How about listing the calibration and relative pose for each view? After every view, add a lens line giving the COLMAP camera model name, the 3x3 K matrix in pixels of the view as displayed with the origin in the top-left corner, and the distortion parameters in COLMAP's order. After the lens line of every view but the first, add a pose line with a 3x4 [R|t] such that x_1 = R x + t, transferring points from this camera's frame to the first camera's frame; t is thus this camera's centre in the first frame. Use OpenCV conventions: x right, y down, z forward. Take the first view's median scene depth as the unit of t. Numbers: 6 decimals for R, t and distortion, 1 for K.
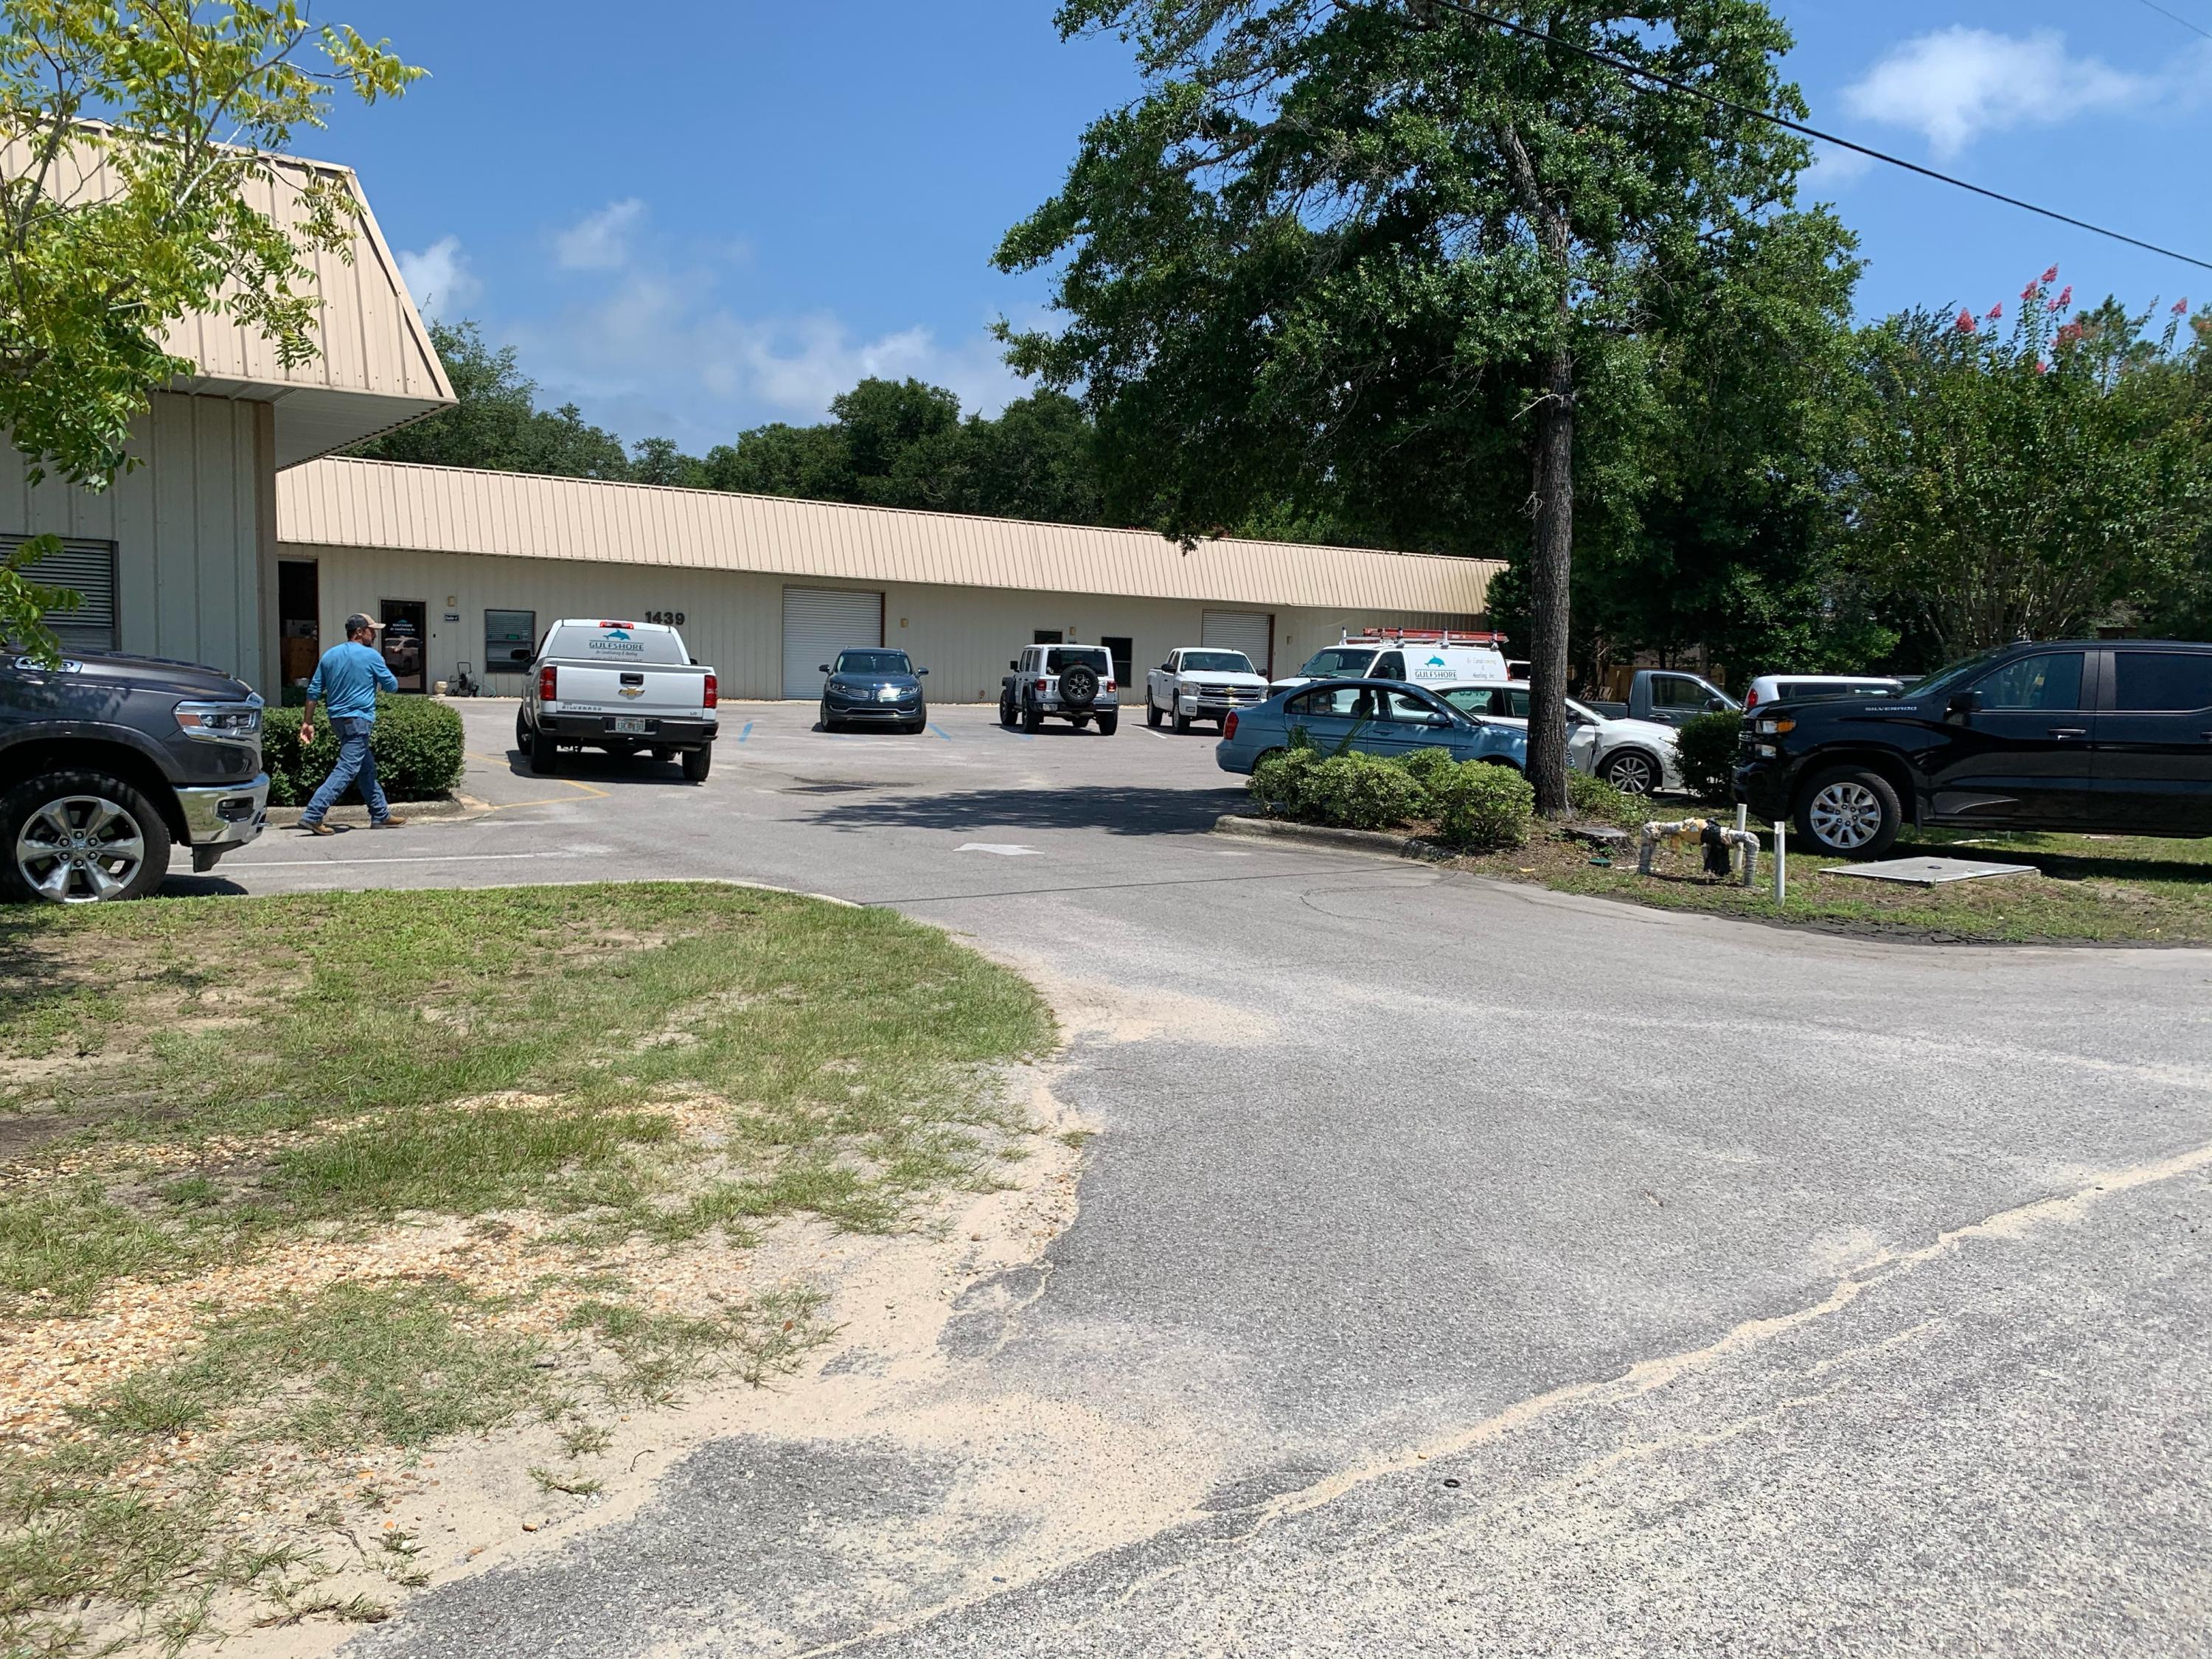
lens RADIAL K [[1698.8, 0, 1106.4], [0, 1698.8, 856.6], [0, 0, 1]] dist [0.068522, -0.098303]
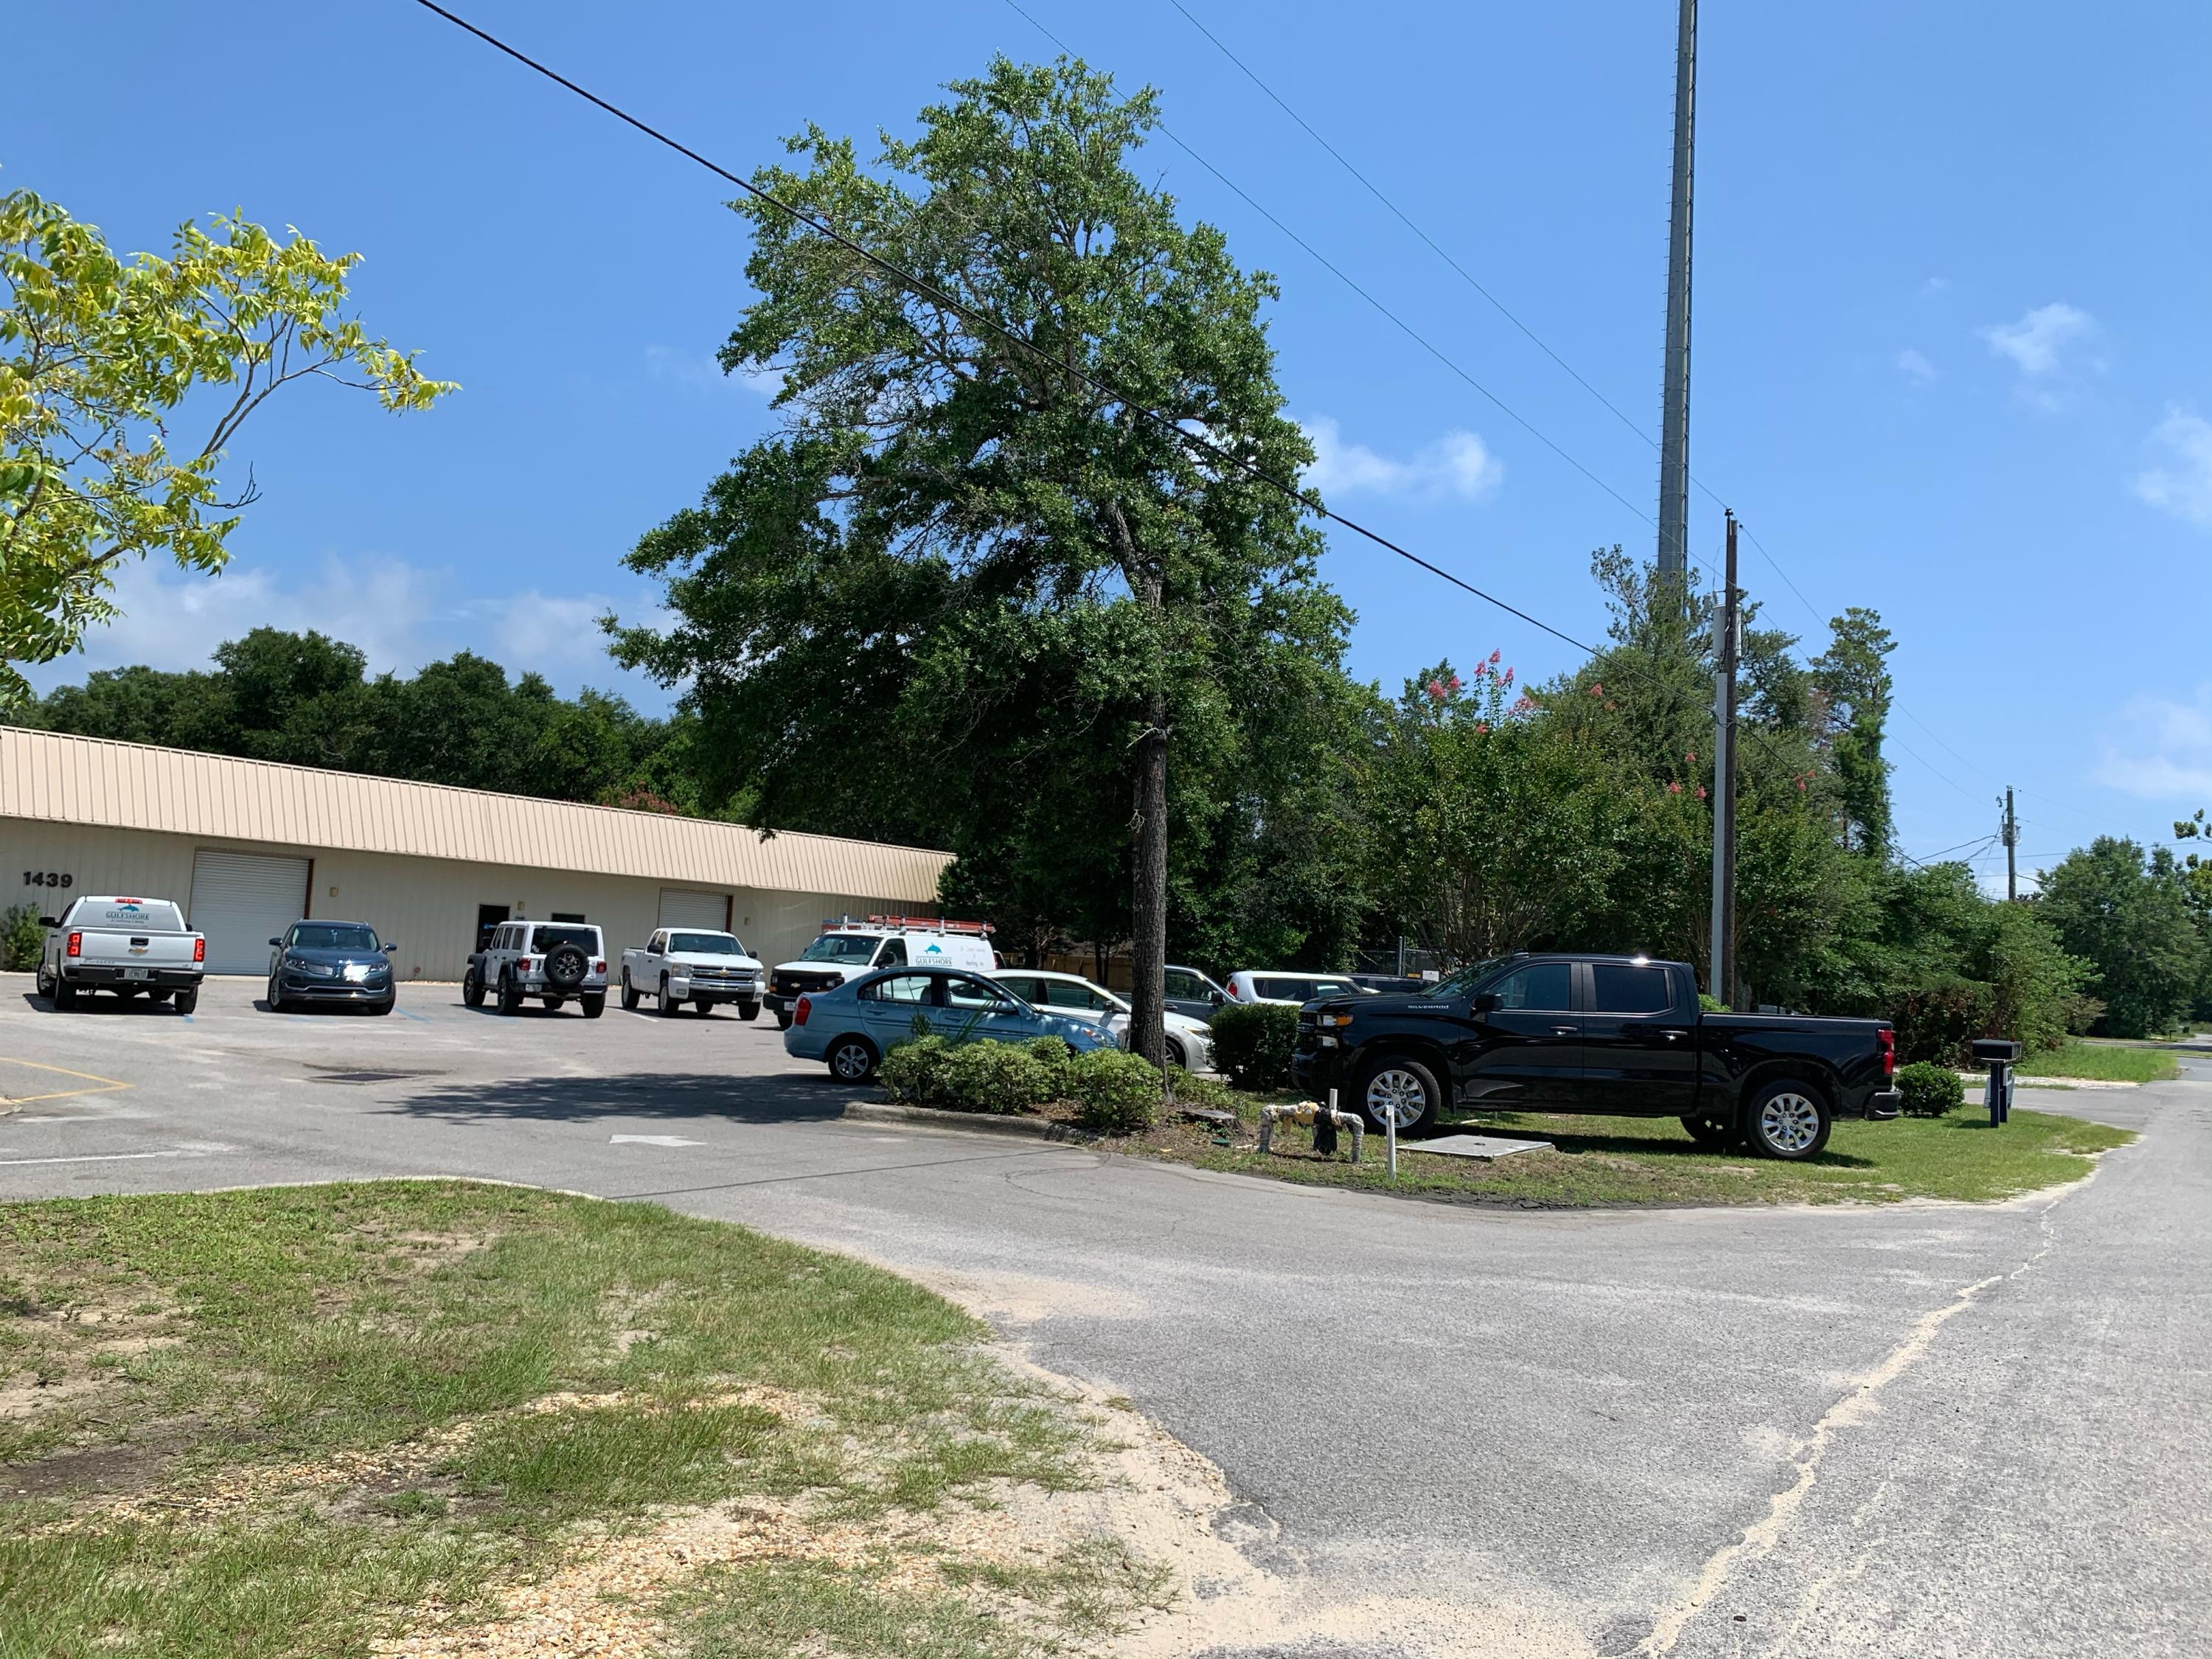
lens RADIAL K [[1700.2, 0, 1105.9], [0, 1700.2, 861.0], [0, 0, 1]] dist [0.145985, -0.336703]
pose [[0.940153, 0.040829, 0.338298, -0.125395], [0.014099, 0.987285, -0.158337, -0.001938], [-0.340461, 0.153630, 0.927623, -0.025698]]
